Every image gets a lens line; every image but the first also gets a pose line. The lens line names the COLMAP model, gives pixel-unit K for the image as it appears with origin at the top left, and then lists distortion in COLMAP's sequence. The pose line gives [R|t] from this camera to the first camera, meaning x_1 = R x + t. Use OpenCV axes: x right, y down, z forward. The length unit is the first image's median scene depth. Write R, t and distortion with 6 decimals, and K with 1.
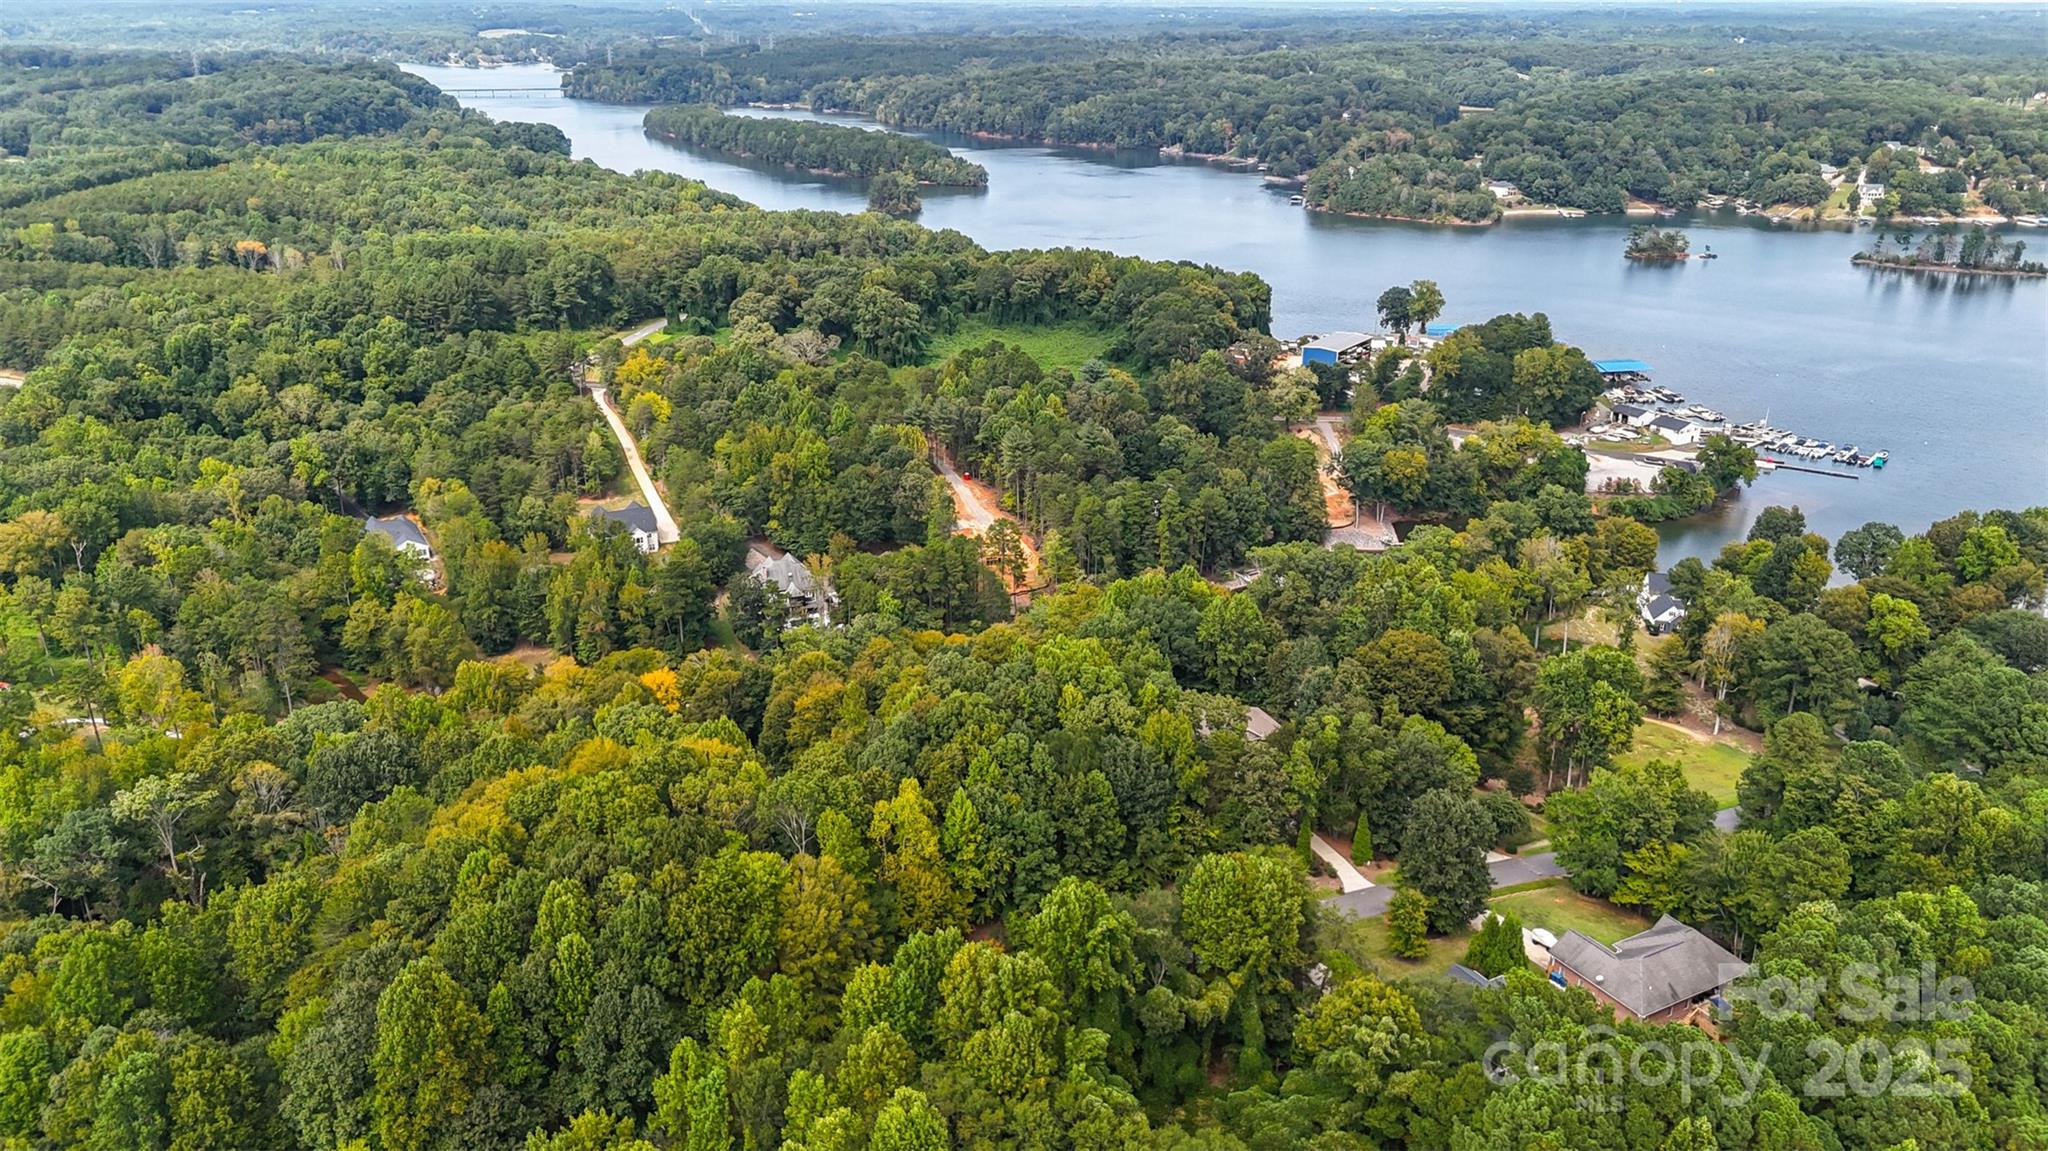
lens RADIAL K [[1506.9, 0, 1024.0], [0, 1506.9, 575.5], [0, 0, 1]] dist [0.071101, -0.060811]
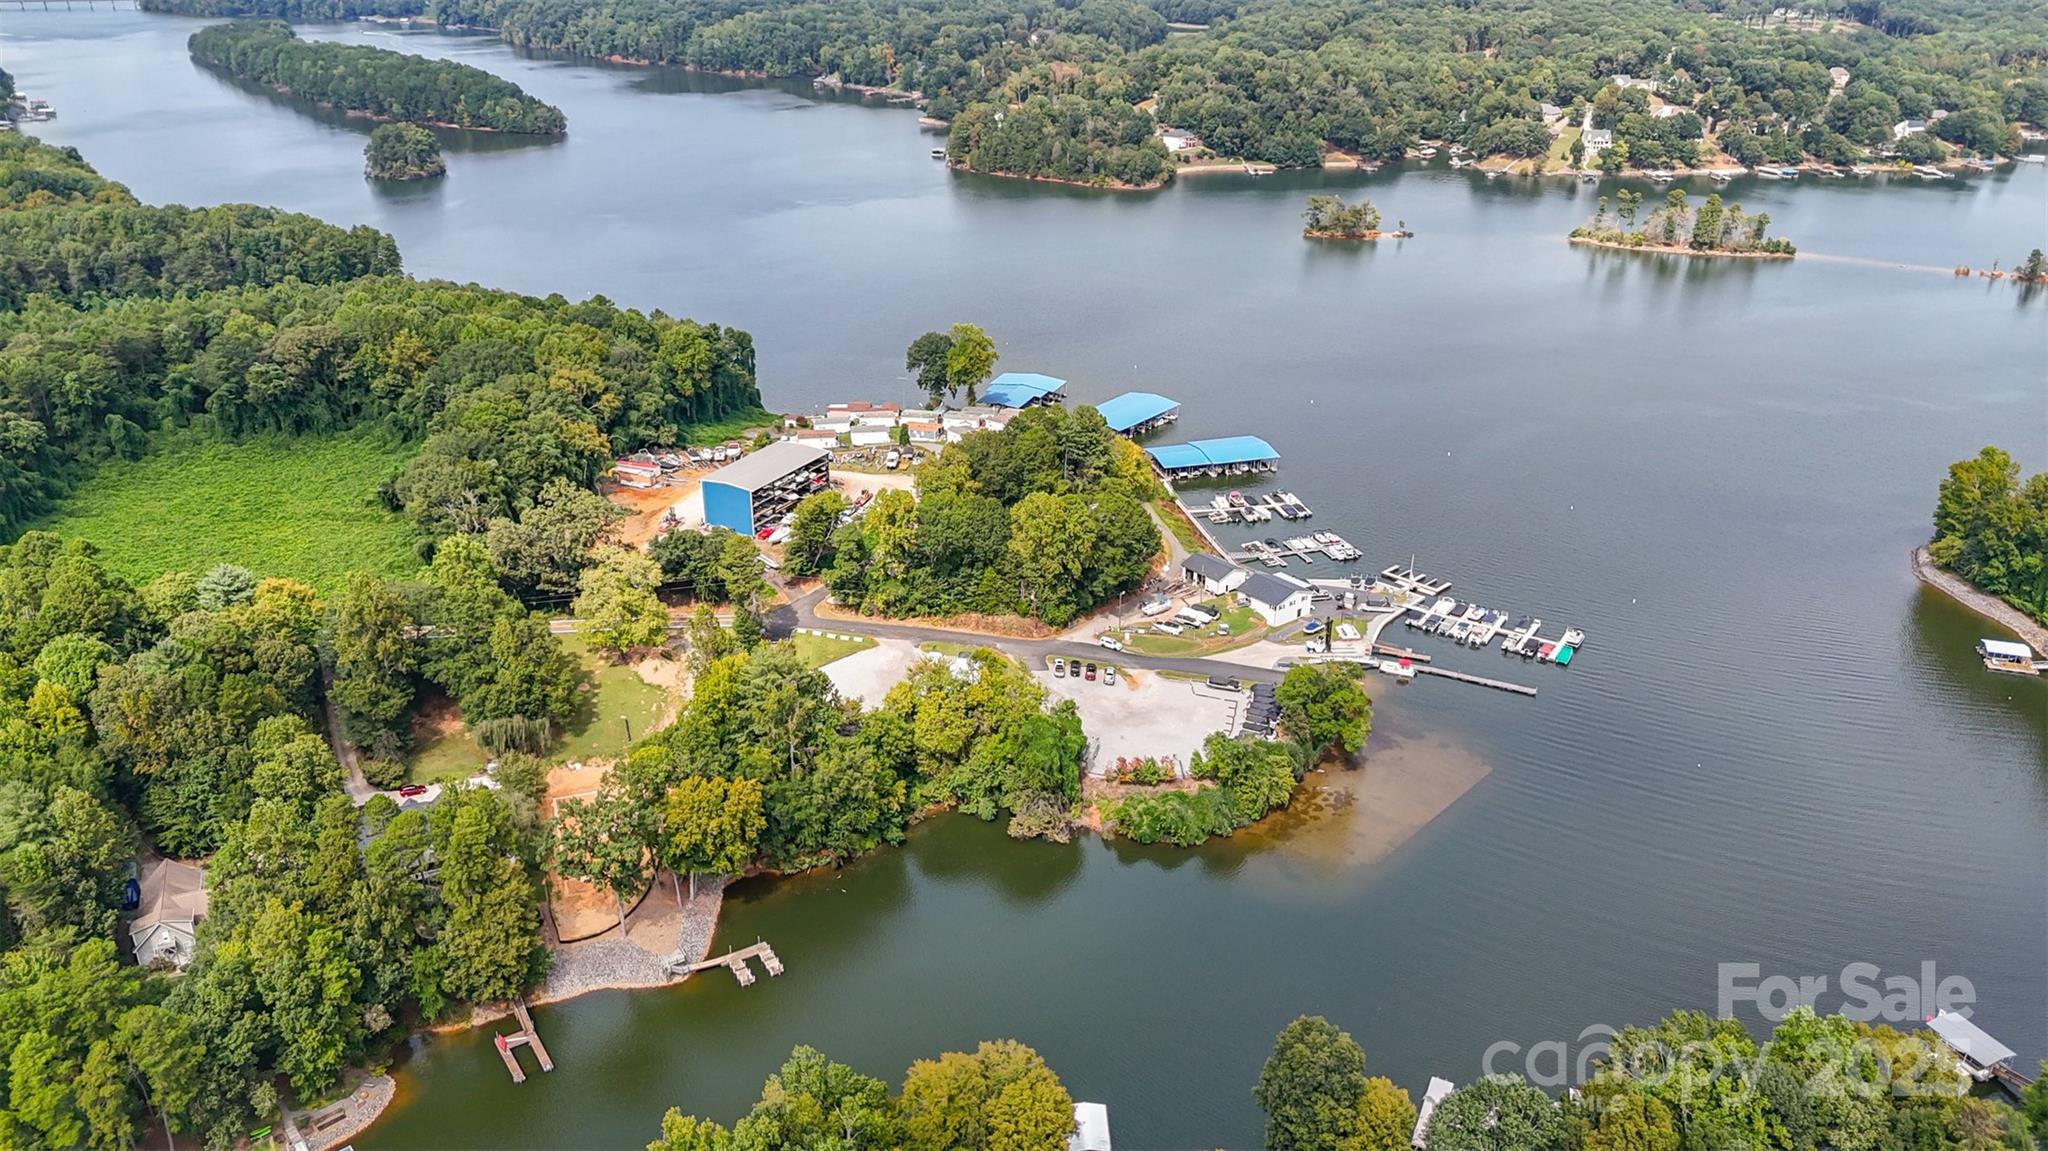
lens RADIAL K [[1506.9, 0, 1024.0], [0, 1506.9, 575.5], [0, 0, 1]] dist [0.071101, -0.060811]
pose [[0.991116, -0.050347, 0.123099, 0.120088], [0.043165, 0.997245, 0.060333, -0.072789], [-0.125797, -0.054483, 0.990559, 0.187719]]
